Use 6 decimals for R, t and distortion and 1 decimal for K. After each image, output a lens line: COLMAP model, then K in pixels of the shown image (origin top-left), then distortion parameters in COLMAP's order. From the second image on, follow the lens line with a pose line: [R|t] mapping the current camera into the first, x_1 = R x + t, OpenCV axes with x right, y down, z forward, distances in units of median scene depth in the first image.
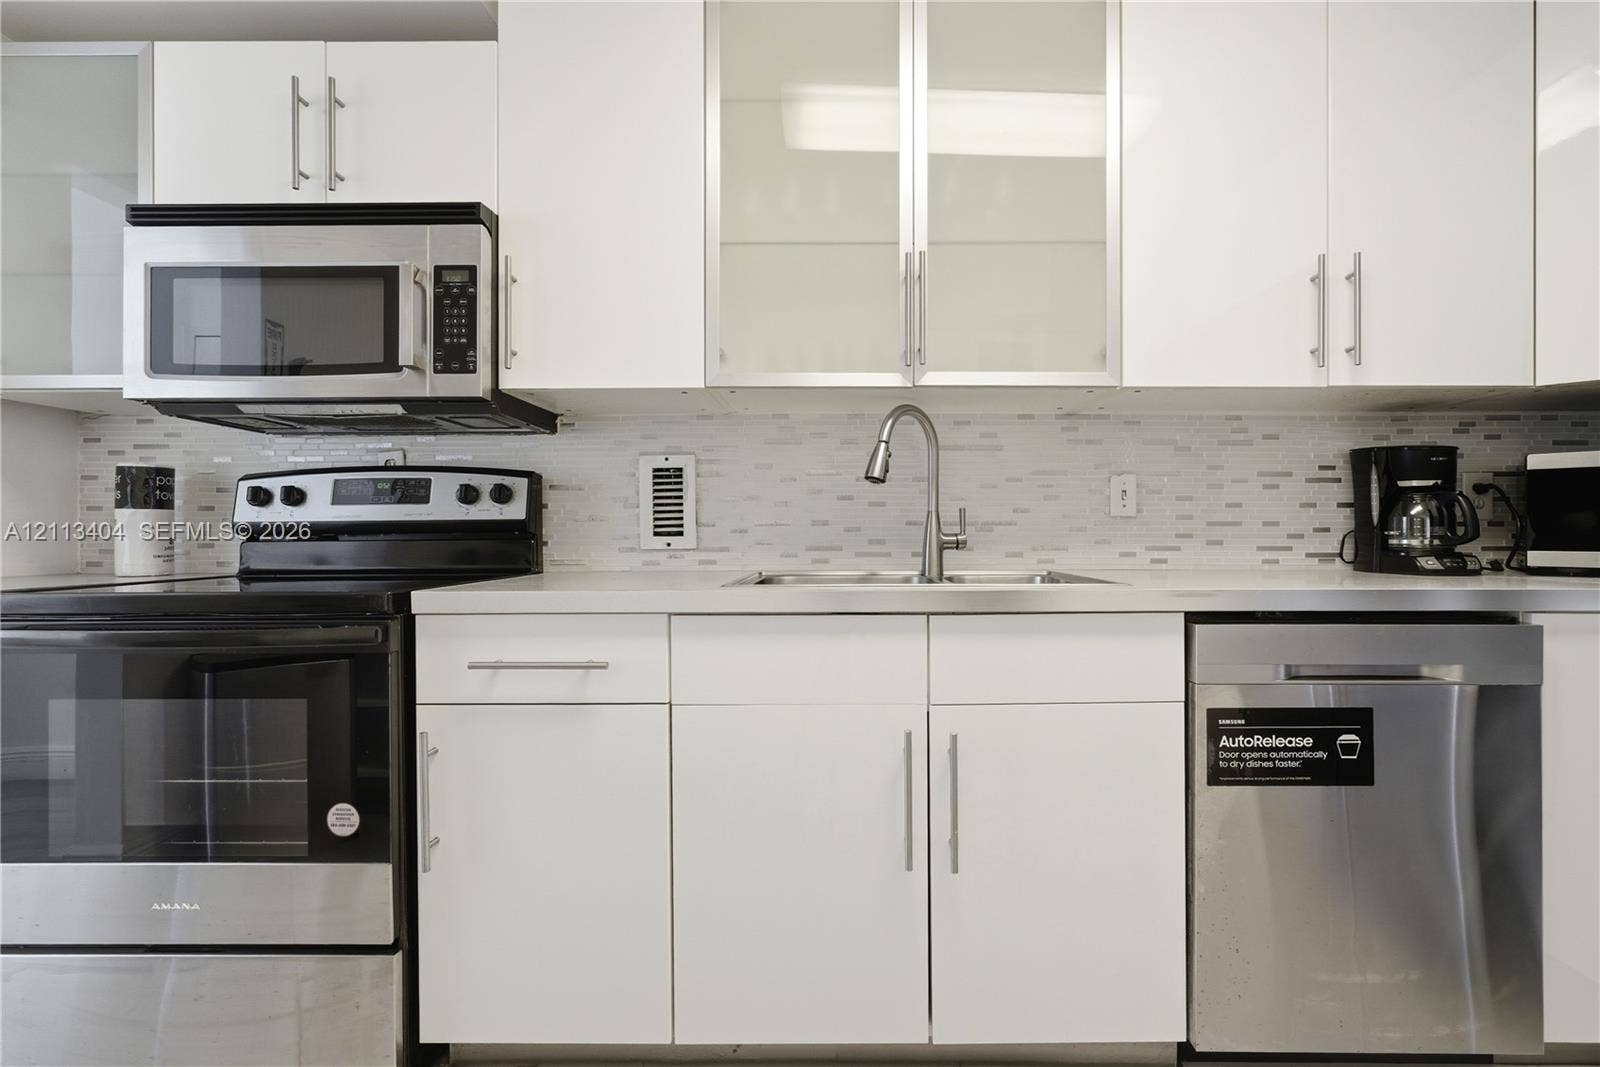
lens RADIAL K [[697.3, 0, 800.1], [0, 697.3, 533.0], [0, 0, 1]] dist [-0.003480, 0.000052]
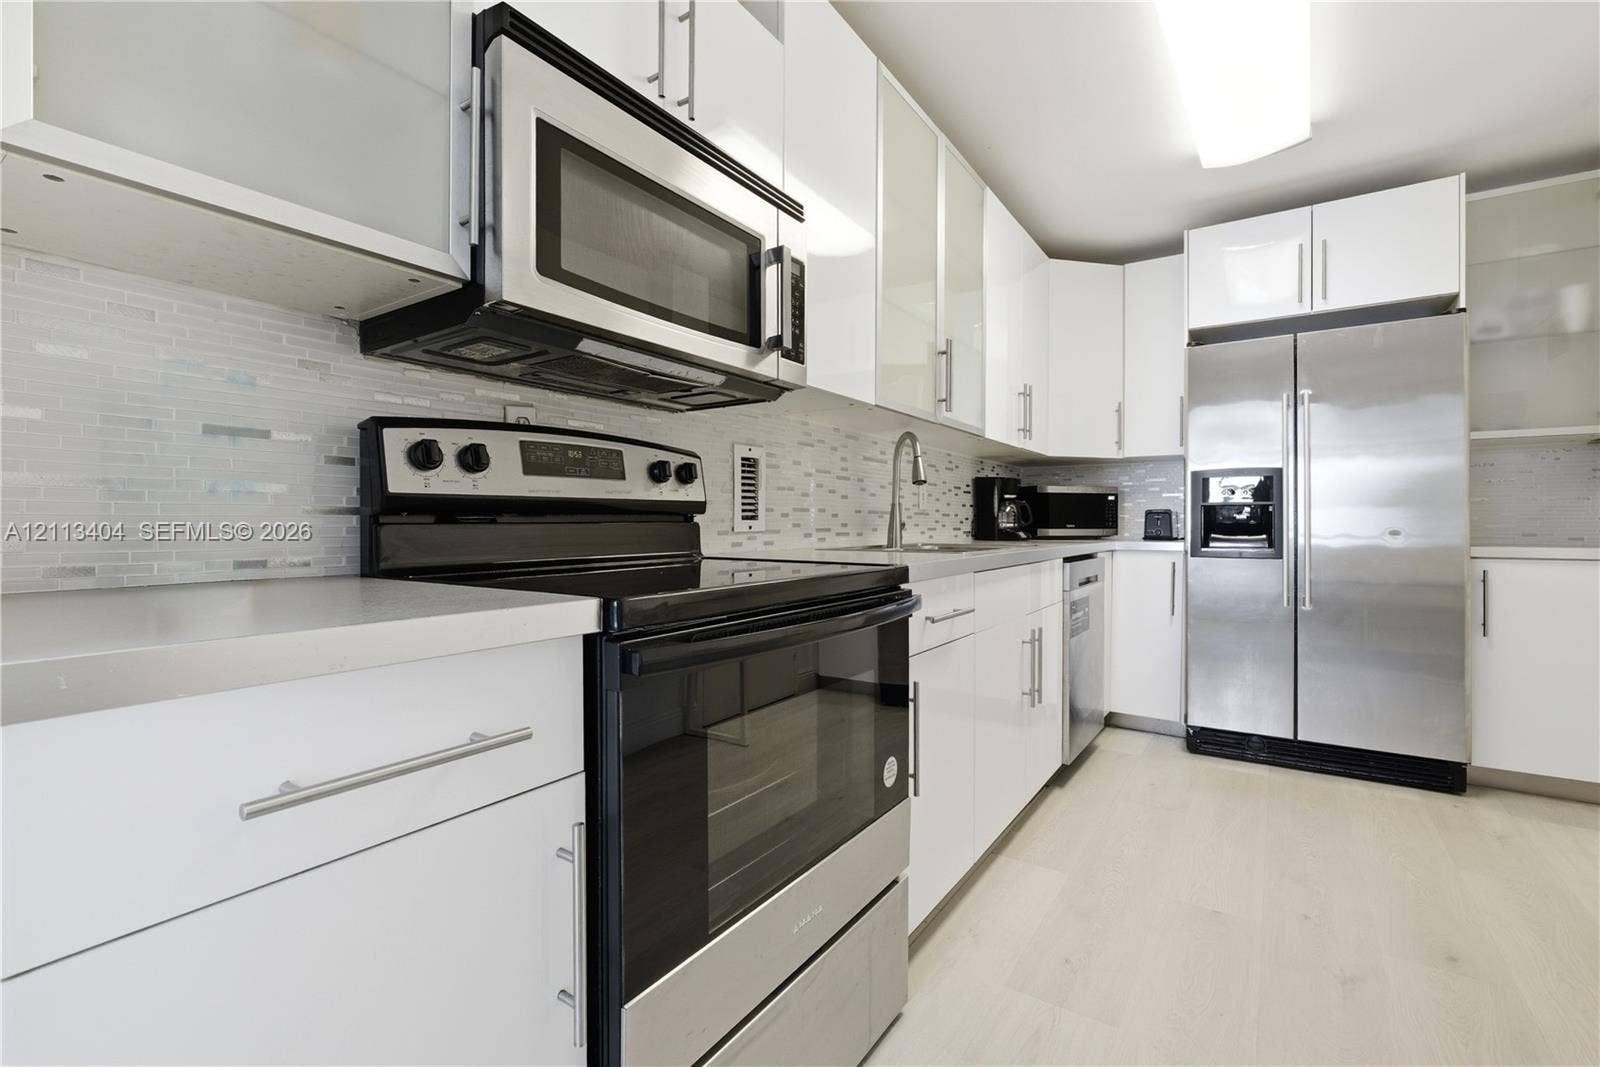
lens RADIAL K [[697.3, 0, 799.6], [0, 697.3, 529.8], [0, 0, 1]] dist [-0.003480, 0.000052]
pose [[0.563738, -0.005078, 0.825938, -1.107283], [-0.002206, 0.999968, 0.007654, 0.012393], [-0.825951, -0.006136, 0.563709, 0.329994]]
